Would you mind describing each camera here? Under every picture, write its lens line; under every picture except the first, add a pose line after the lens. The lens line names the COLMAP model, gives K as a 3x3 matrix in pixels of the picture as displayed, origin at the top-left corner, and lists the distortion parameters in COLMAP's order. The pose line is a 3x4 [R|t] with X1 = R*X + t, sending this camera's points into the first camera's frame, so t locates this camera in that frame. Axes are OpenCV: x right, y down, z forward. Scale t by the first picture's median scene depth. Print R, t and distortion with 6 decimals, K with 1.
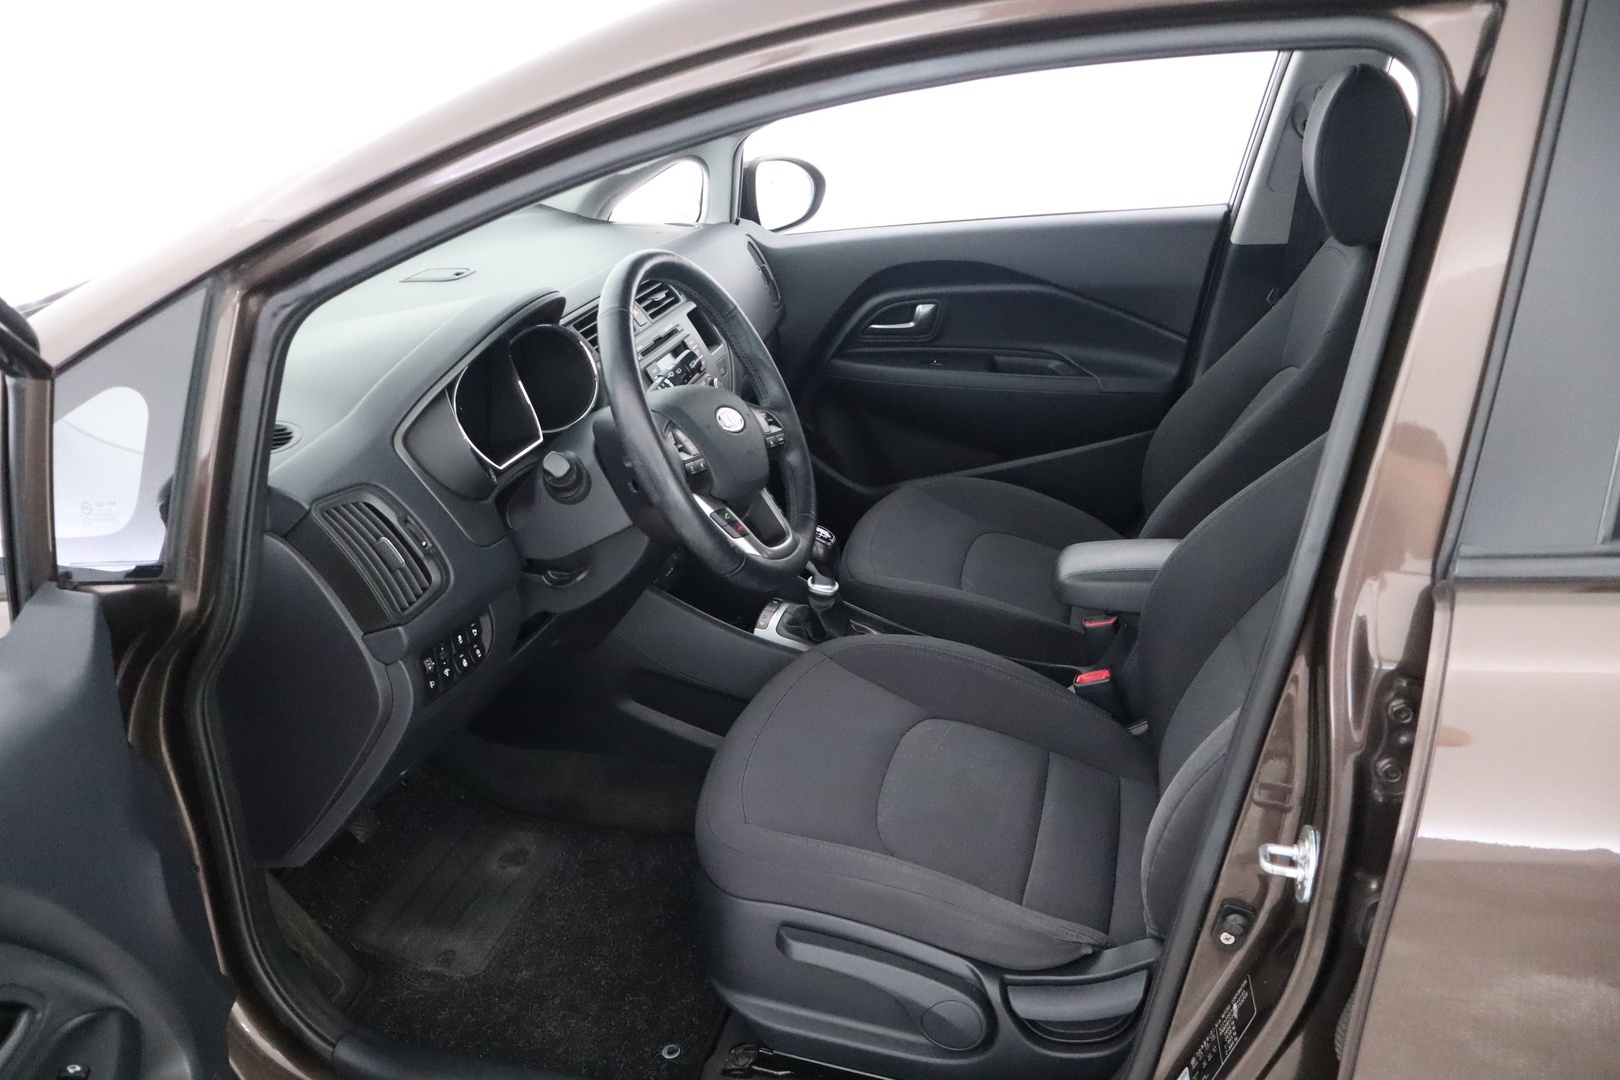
lens RADIAL K [[1359.9, 0, 810.0], [0, 1359.9, 540.0], [0, 0, 1]] dist [-0.001668, -0.004521]
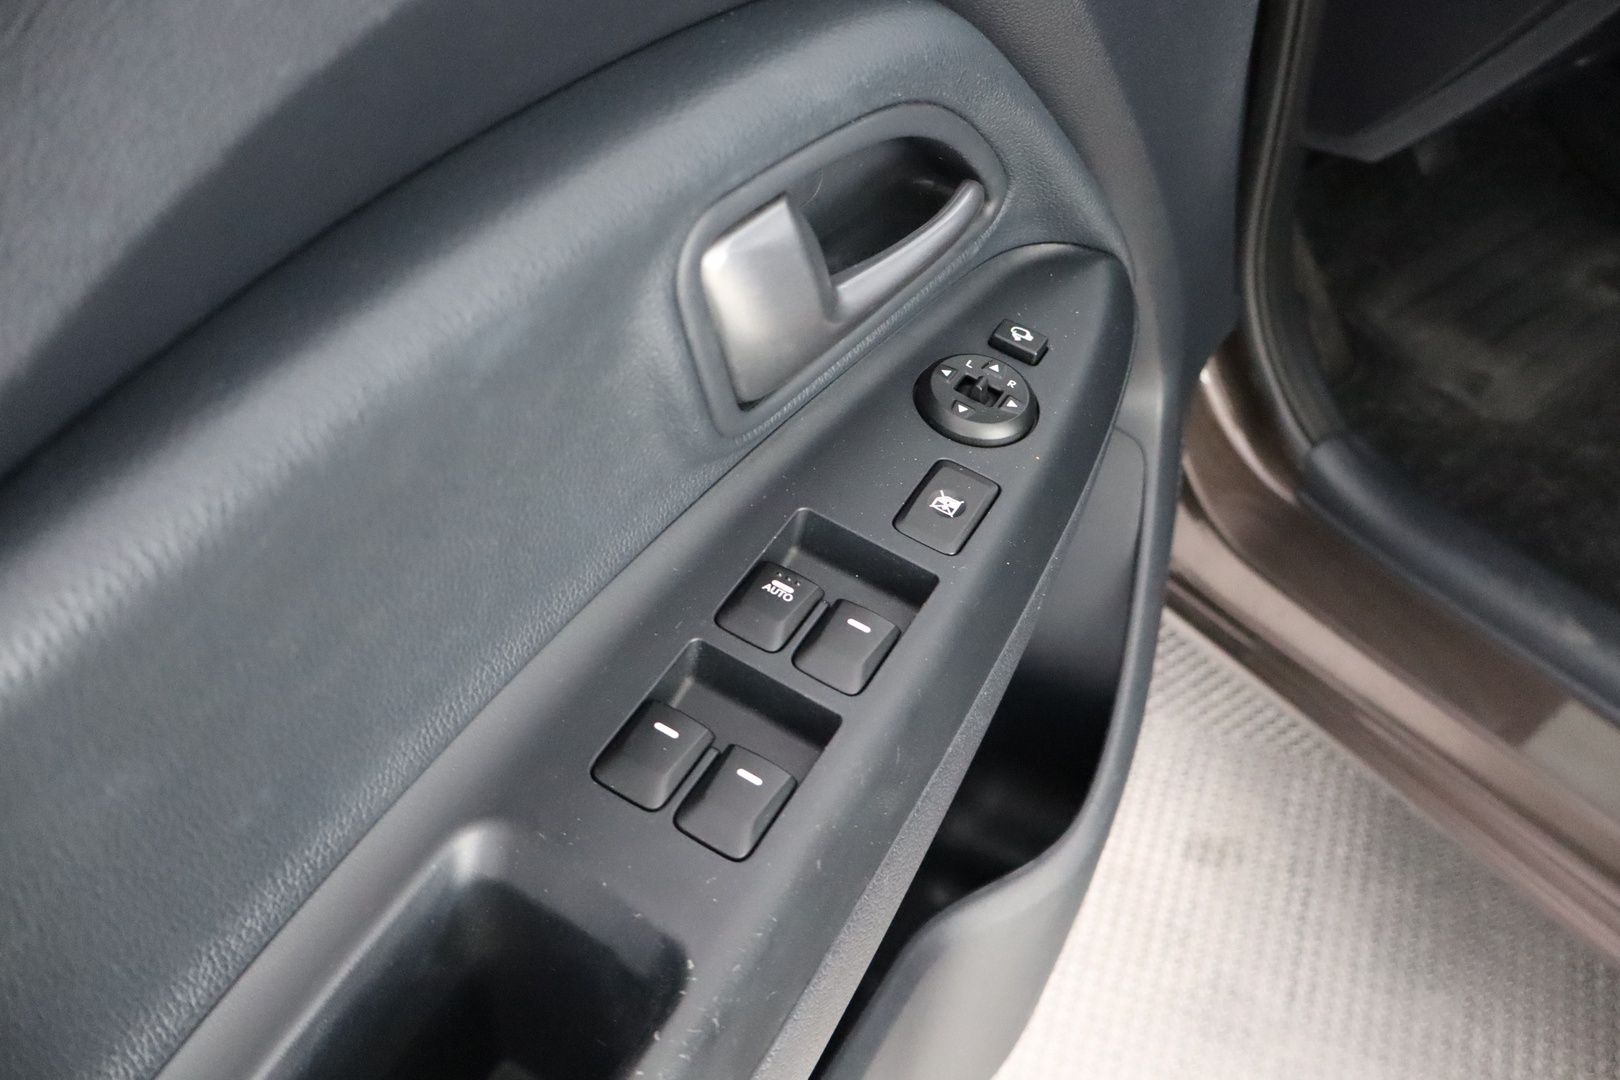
lens RADIAL K [[1345.3, 0, 810.0], [0, 1345.3, 540.0], [0, 0, 1]] dist [0.001811, 0.010026]
pose [[0.770663, 0.422789, -0.476790, -0.195163], [-0.180492, 0.862390, 0.472976, 0.136941], [0.611148, -0.278448, 0.740922, 0.329607]]
